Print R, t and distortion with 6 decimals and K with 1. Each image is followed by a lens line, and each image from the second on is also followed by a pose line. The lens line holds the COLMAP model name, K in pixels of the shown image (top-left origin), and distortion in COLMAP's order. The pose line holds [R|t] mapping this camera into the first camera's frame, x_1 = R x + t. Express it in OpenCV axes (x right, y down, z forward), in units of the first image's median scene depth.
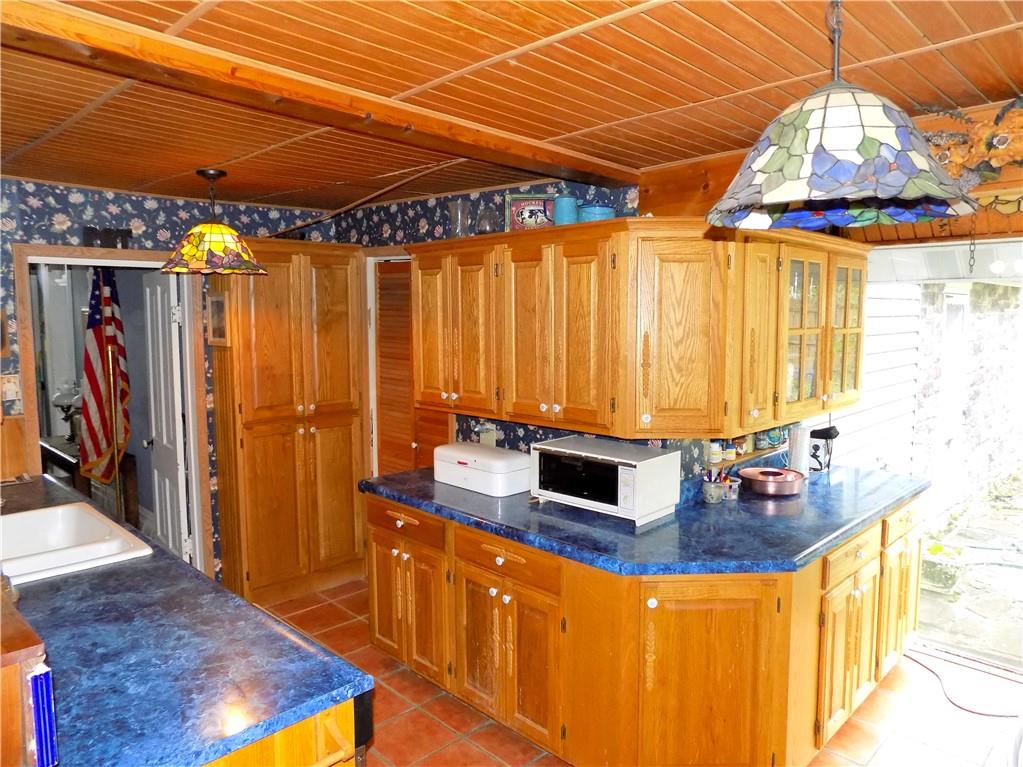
lens RADIAL K [[686.8, 0, 515.1], [0, 686.8, 380.9], [0, 0, 1]] dist [-0.062970, 0.054784]
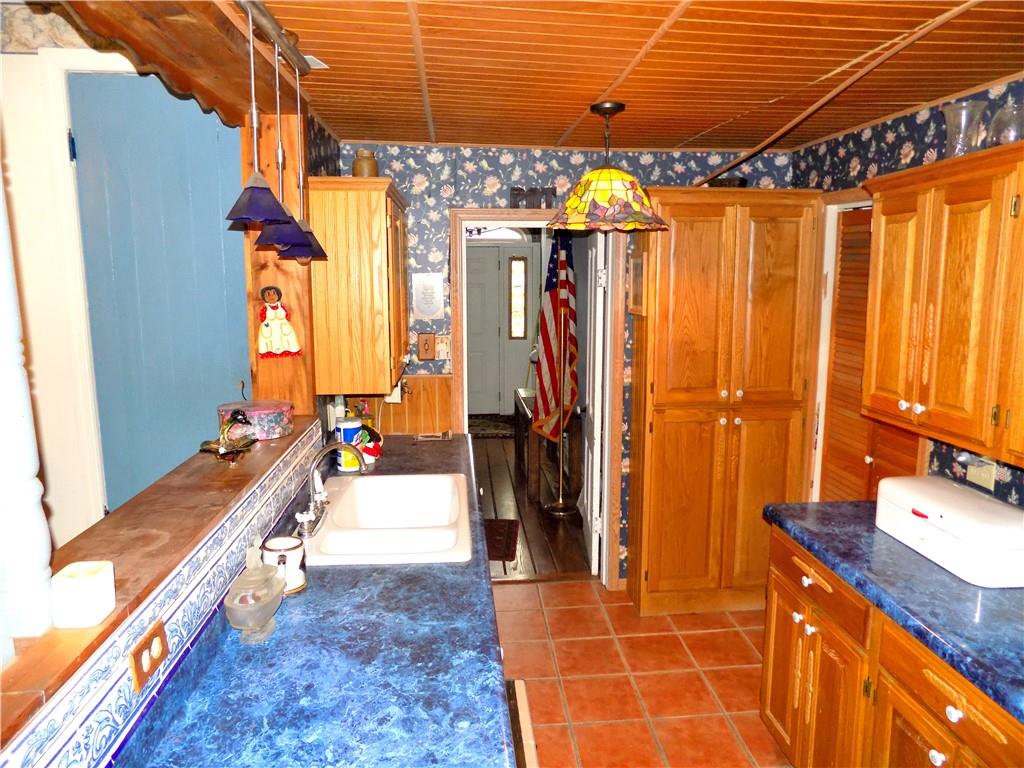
lens RADIAL K [[687.5, 0, 513.7], [0, 687.5, 377.5], [0, 0, 1]] dist [-0.062970, 0.054784]
pose [[0.763293, 0.094392, -0.639119, 0.020628], [-0.065117, 0.995472, 0.069253, -0.021685], [0.642762, -0.011243, 0.765983, 0.216510]]
